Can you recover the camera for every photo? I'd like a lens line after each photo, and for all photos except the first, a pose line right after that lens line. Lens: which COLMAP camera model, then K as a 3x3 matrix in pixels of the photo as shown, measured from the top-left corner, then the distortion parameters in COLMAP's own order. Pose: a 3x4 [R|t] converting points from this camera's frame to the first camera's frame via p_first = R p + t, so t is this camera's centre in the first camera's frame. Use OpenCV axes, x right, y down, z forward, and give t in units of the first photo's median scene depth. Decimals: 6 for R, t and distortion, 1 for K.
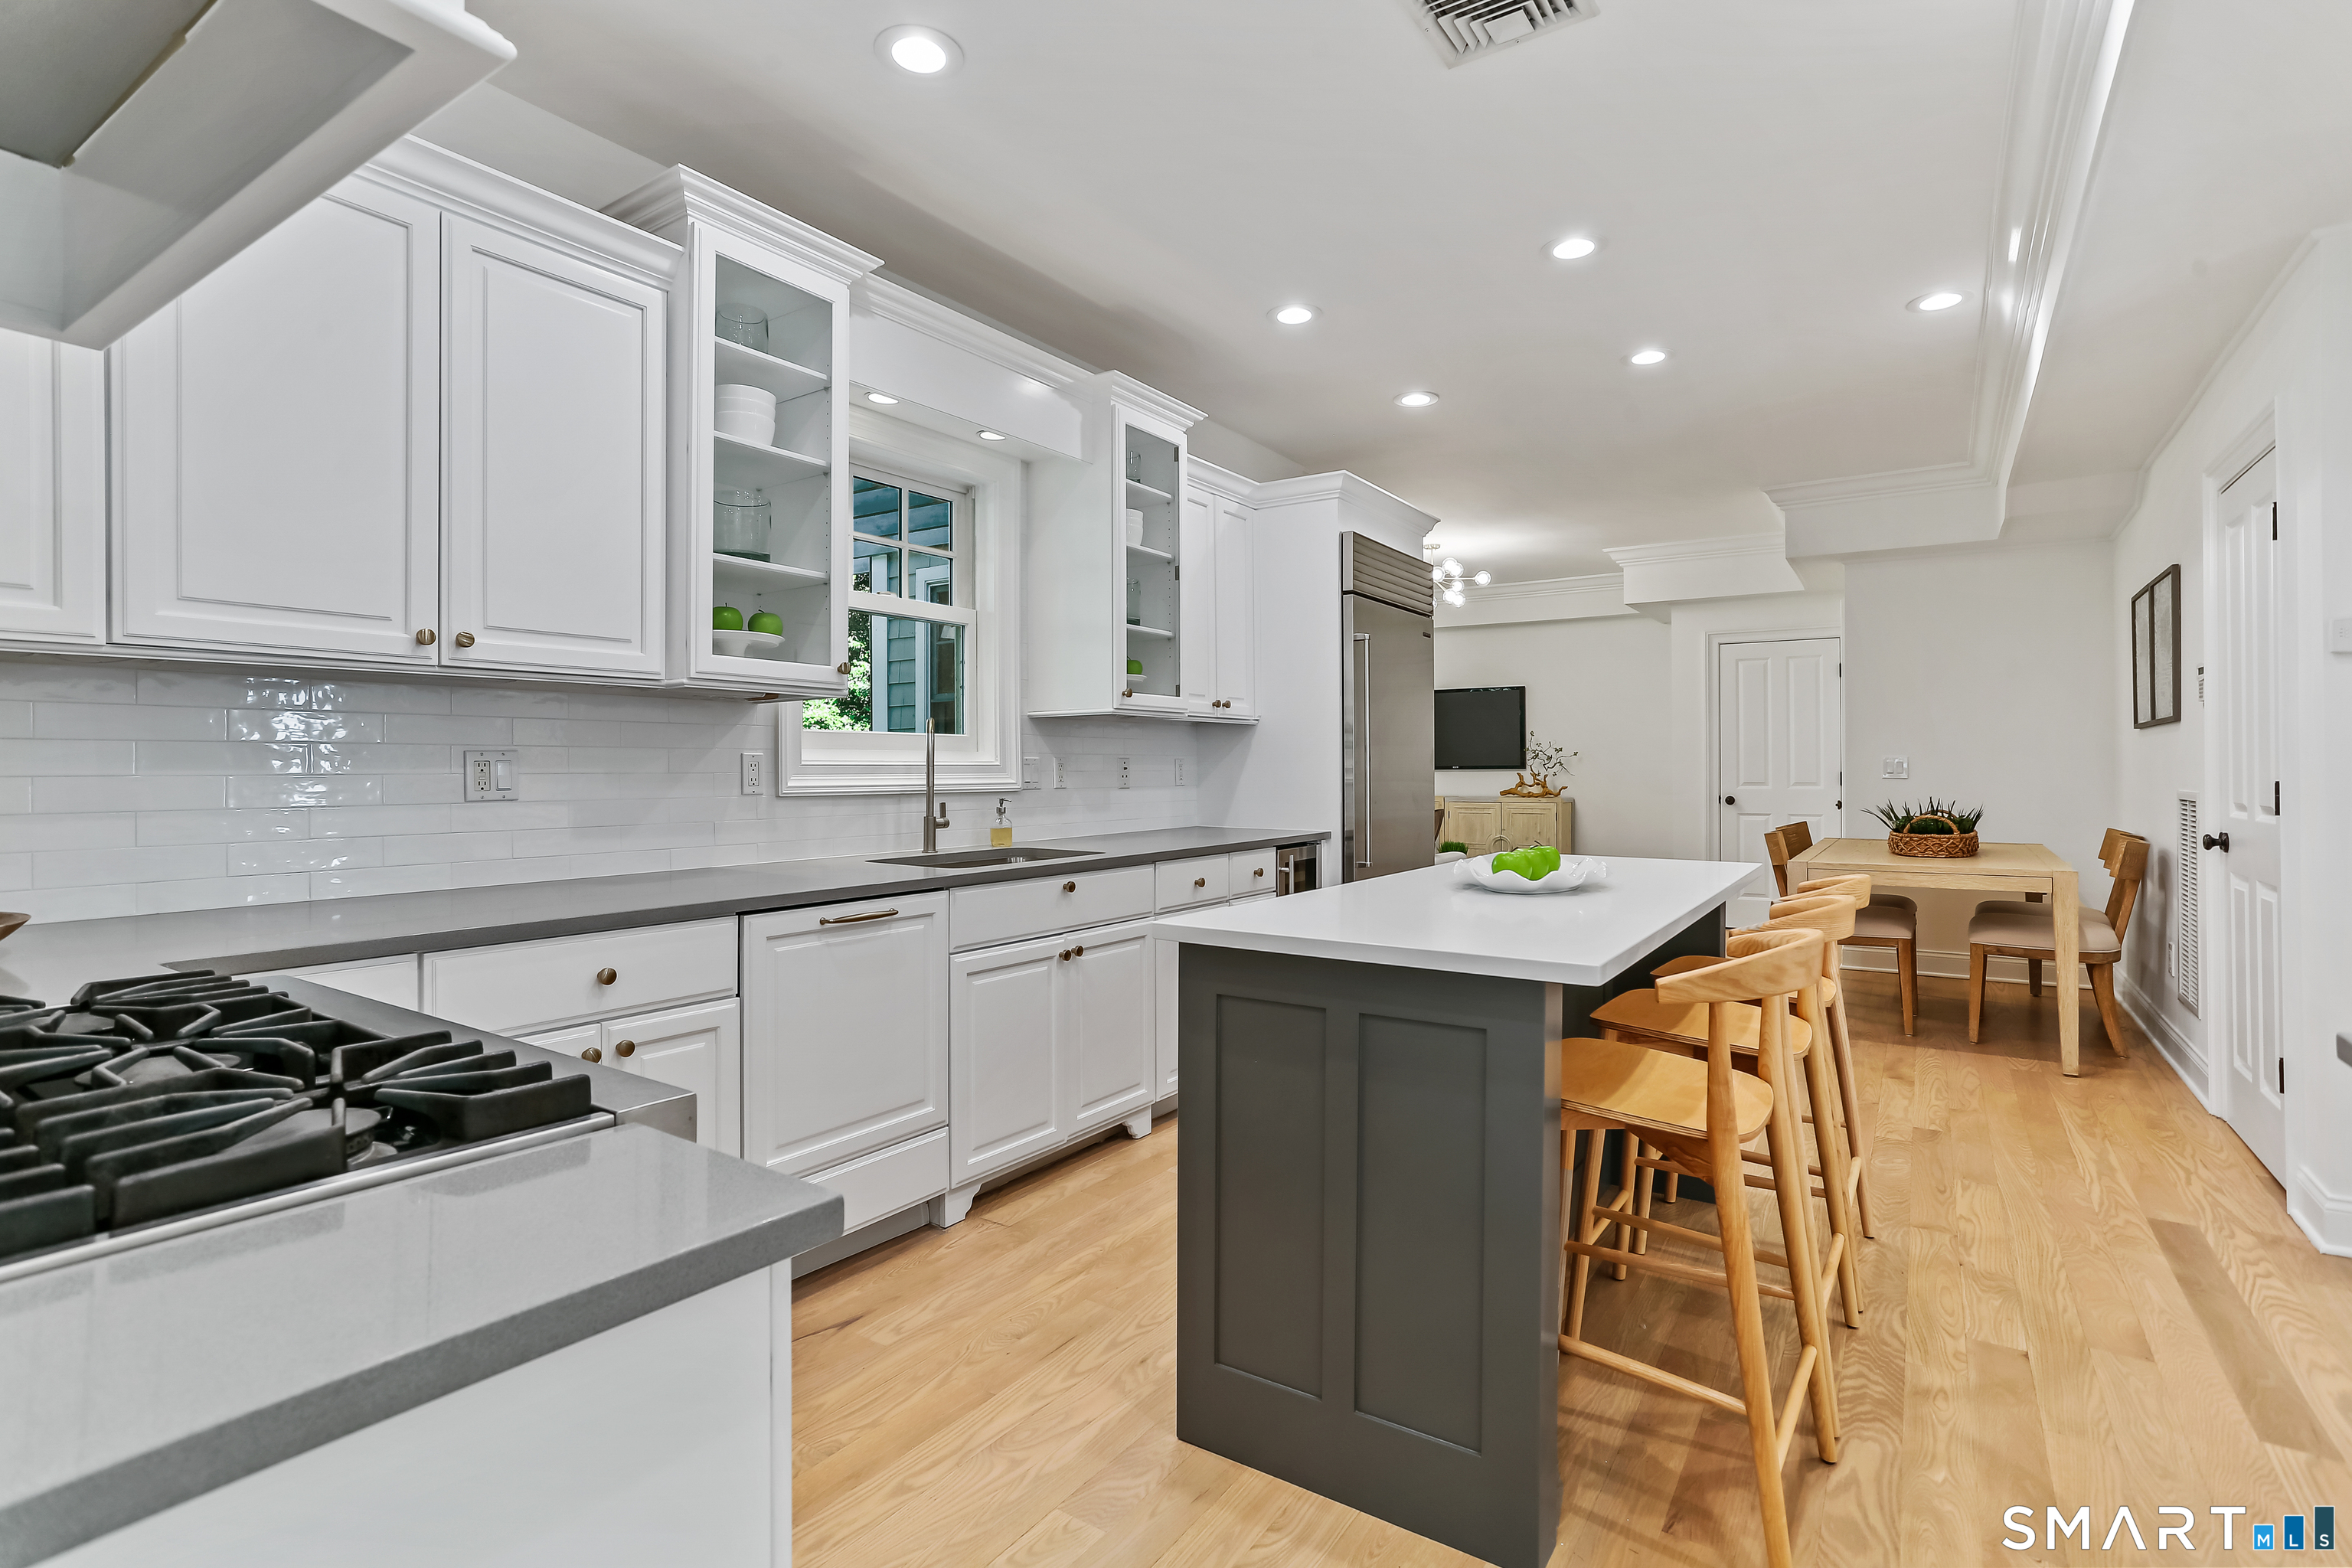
lens RADIAL K [[1130.5, 0, 1173.2], [0, 1130.5, 773.6], [0, 0, 1]] dist [-0.009337, 0.006387]
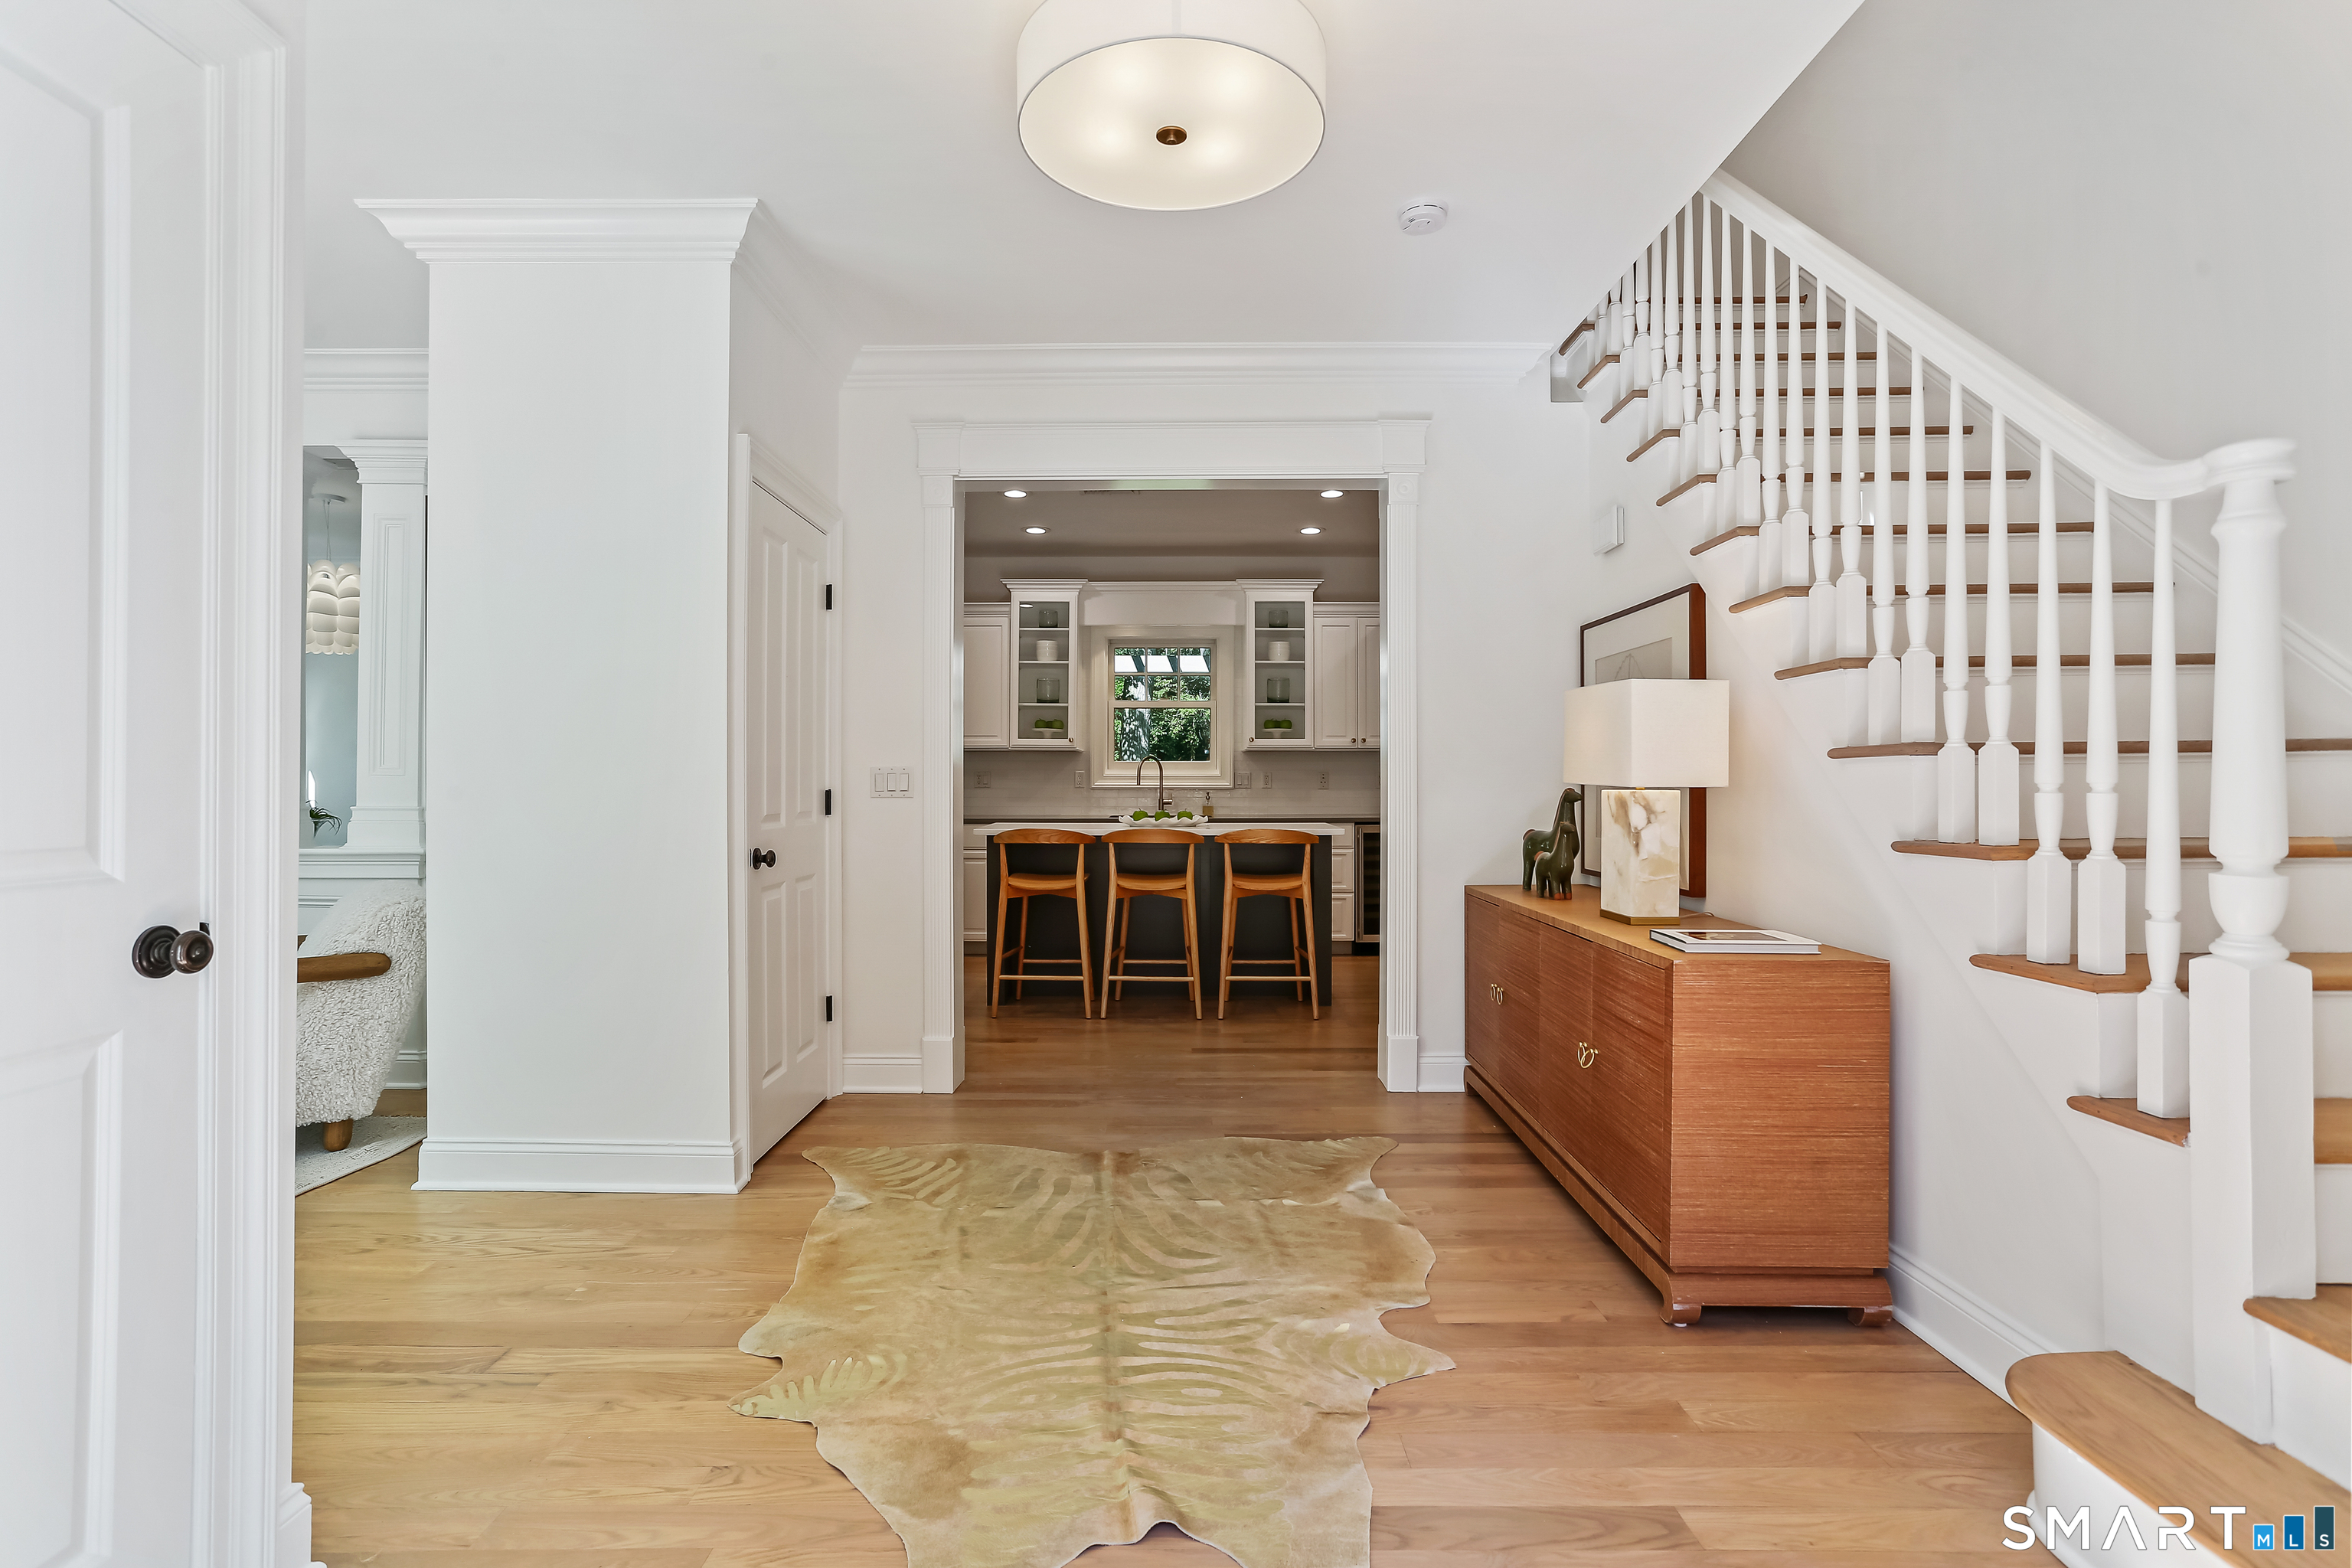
lens RADIAL K [[1130.5, 0, 1178.2], [0, 1130.5, 788.0], [0, 0, 1]] dist [-0.009337, 0.006387]
pose [[0.550053, -0.001303, -0.835128, 1.682534], [-0.003923, 0.999984, -0.004144, 0.024970], [0.835120, 0.005555, 0.550039, -0.205240]]
